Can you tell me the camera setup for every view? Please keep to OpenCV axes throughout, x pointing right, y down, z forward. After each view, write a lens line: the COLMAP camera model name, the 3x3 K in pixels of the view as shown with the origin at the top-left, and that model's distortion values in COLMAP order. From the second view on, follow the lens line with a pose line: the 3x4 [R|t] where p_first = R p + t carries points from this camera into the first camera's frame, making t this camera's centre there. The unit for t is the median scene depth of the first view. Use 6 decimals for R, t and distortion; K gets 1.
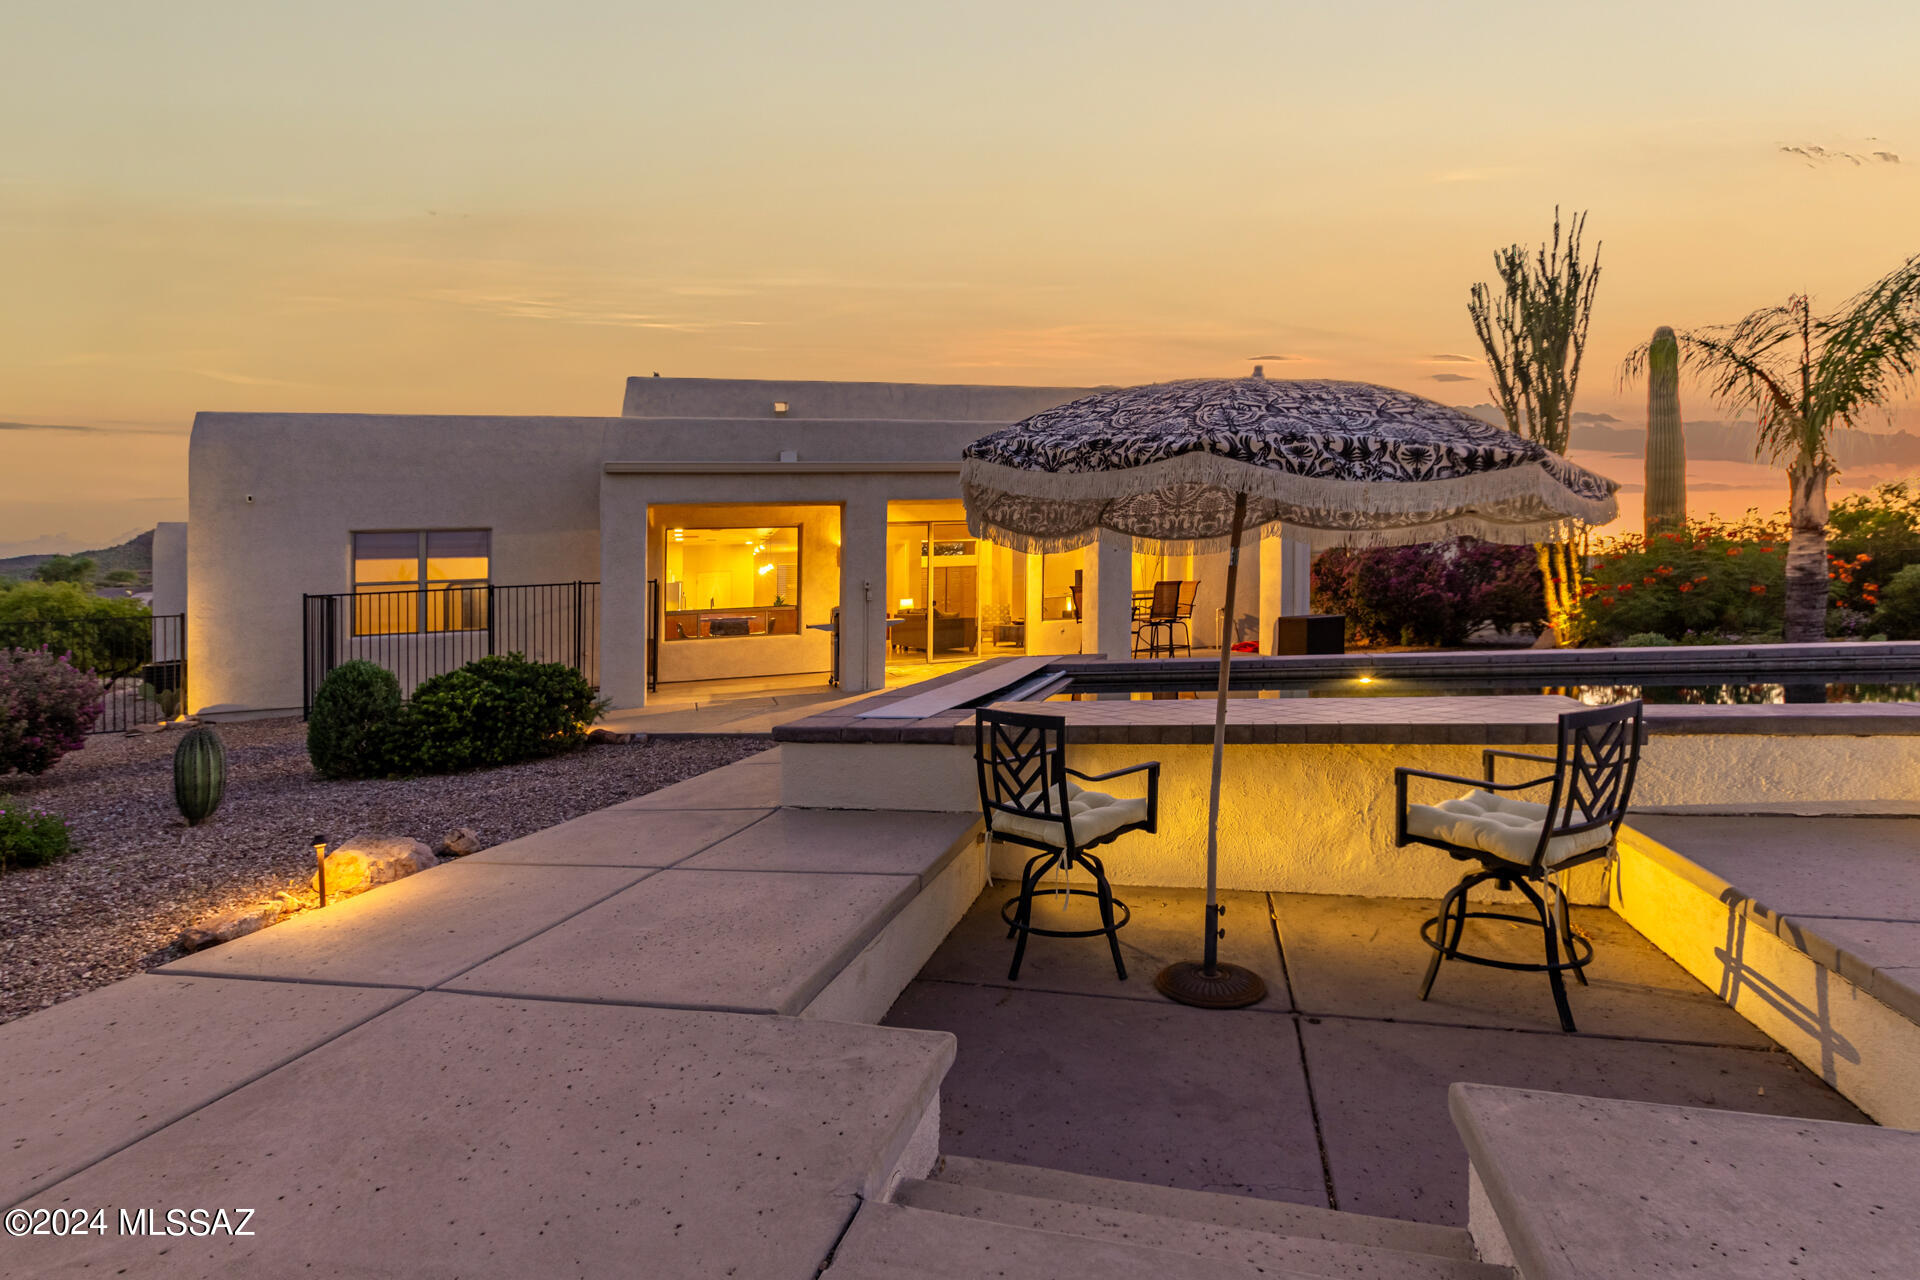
lens RADIAL K [[914.9, 0, 965.0], [0, 914.9, 602.4], [0, 0, 1]] dist [0.000937, 0.000761]
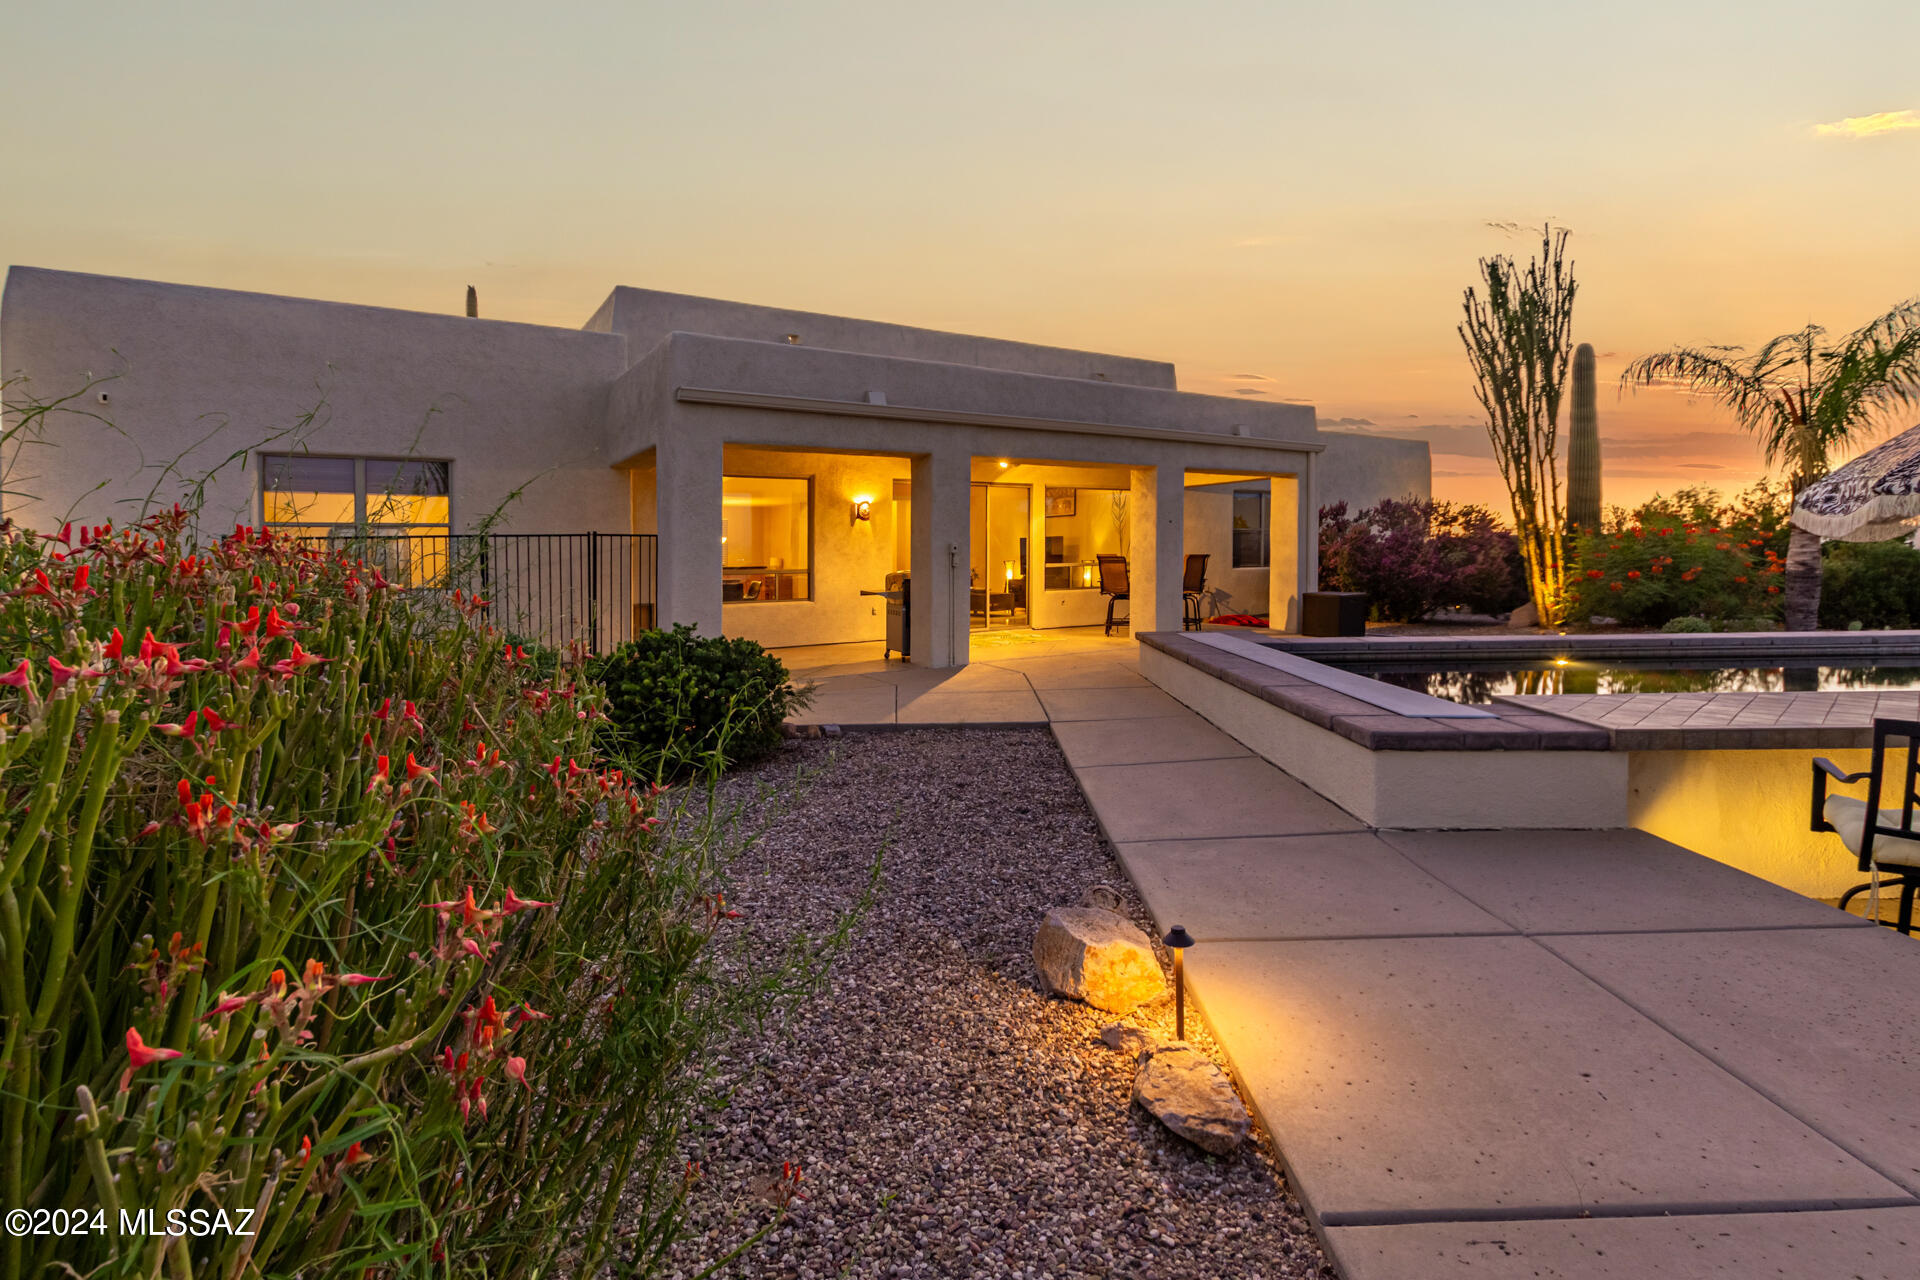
lens RADIAL K [[914.9, 0, 940.5], [0, 914.9, 573.0], [0, 0, 1]] dist [0.000937, 0.000761]
pose [[0.962925, 0.026792, 0.268436, -0.337651], [-0.028473, 0.999592, 0.002371, 0.002230], [-0.268263, -0.009926, 0.963295, 0.138378]]
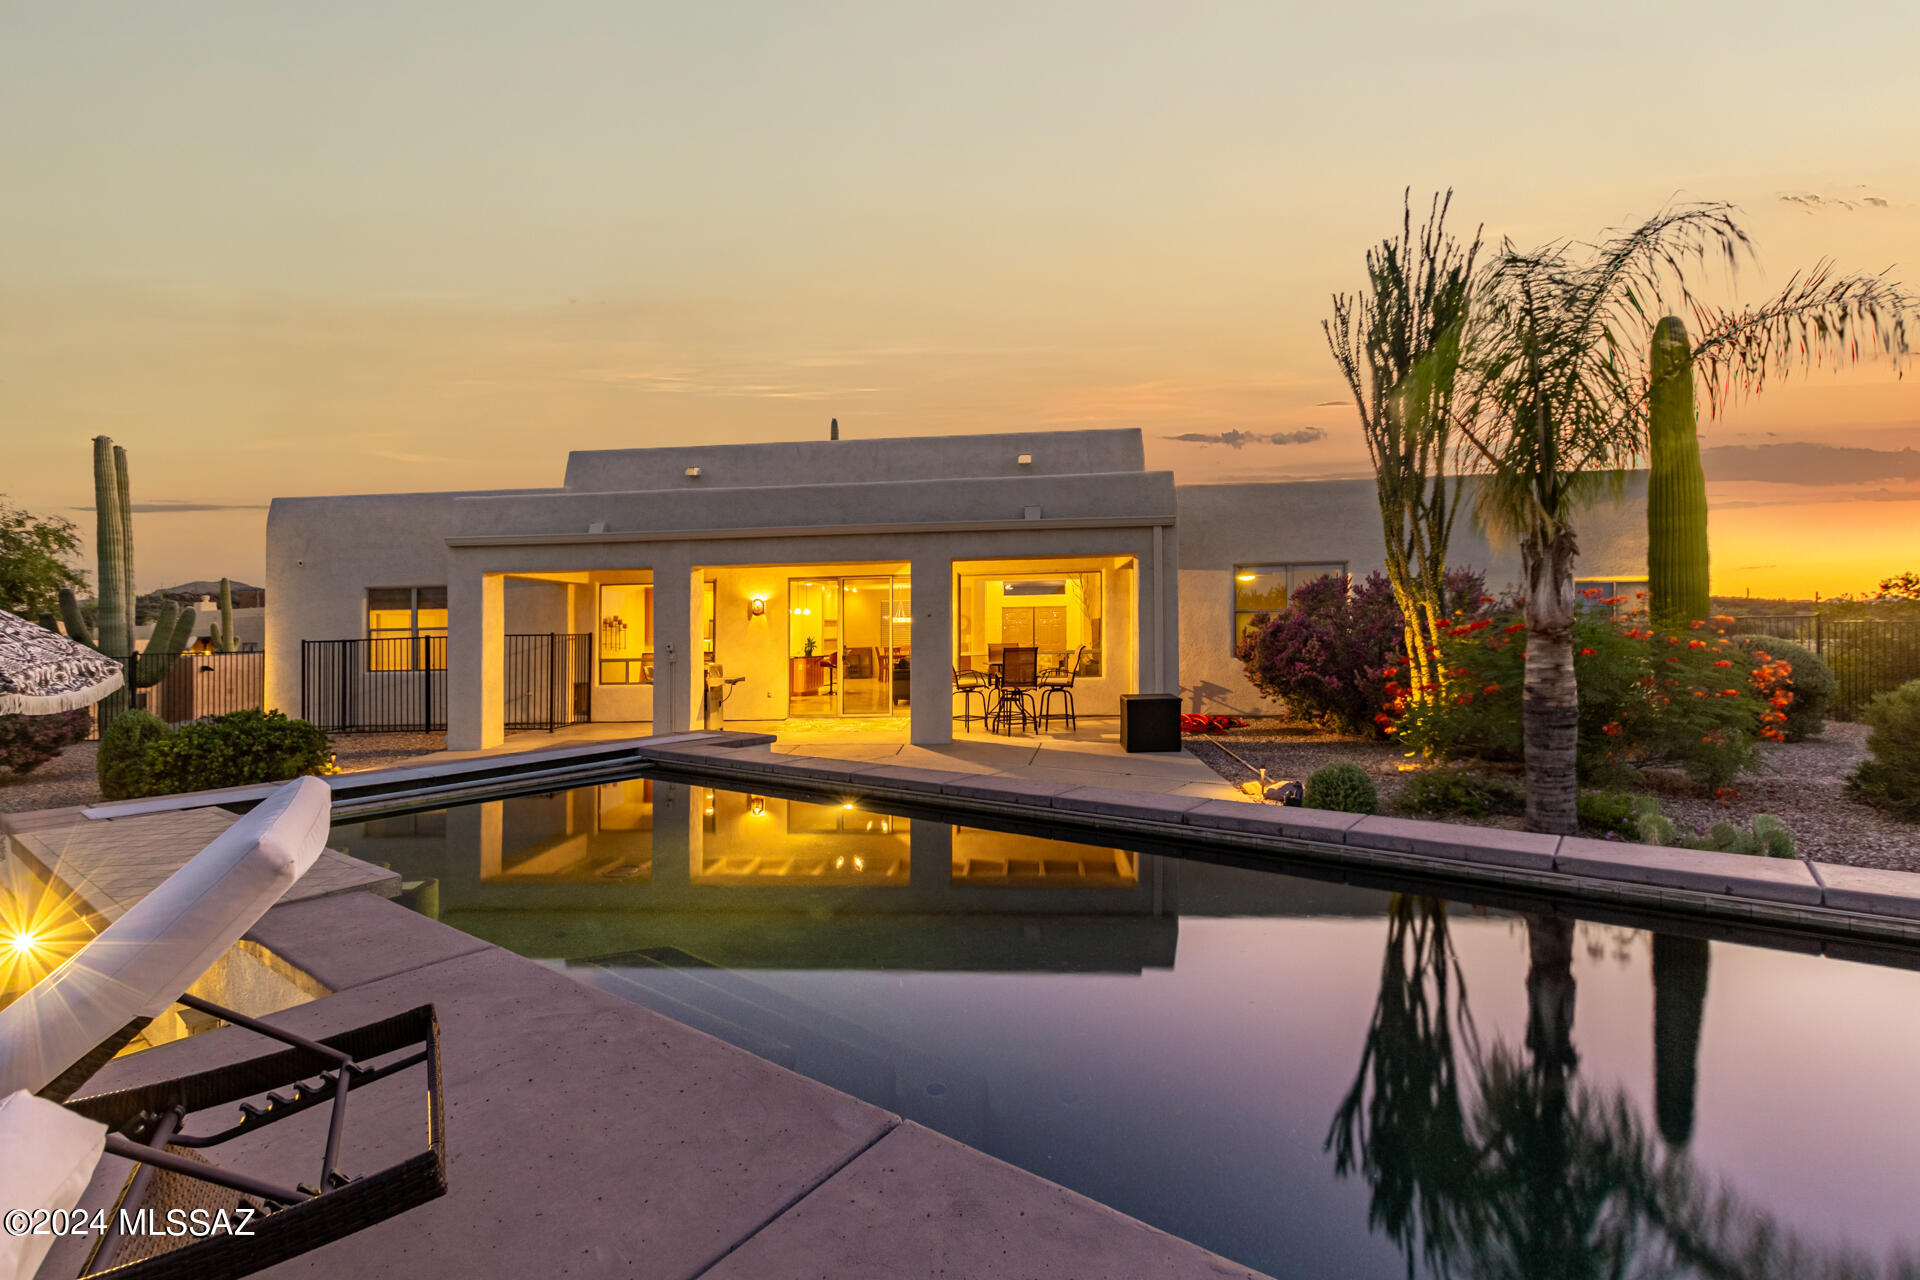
lens RADIAL K [[914.9, 0, 937.1], [0, 914.9, 607.5], [0, 0, 1]] dist [0.000937, 0.000761]
pose [[0.927972, 0.017286, -0.372250, 0.526828], [-0.022463, 0.999702, -0.009573, -0.057498], [0.371973, 0.017245, 0.928083, 0.131066]]
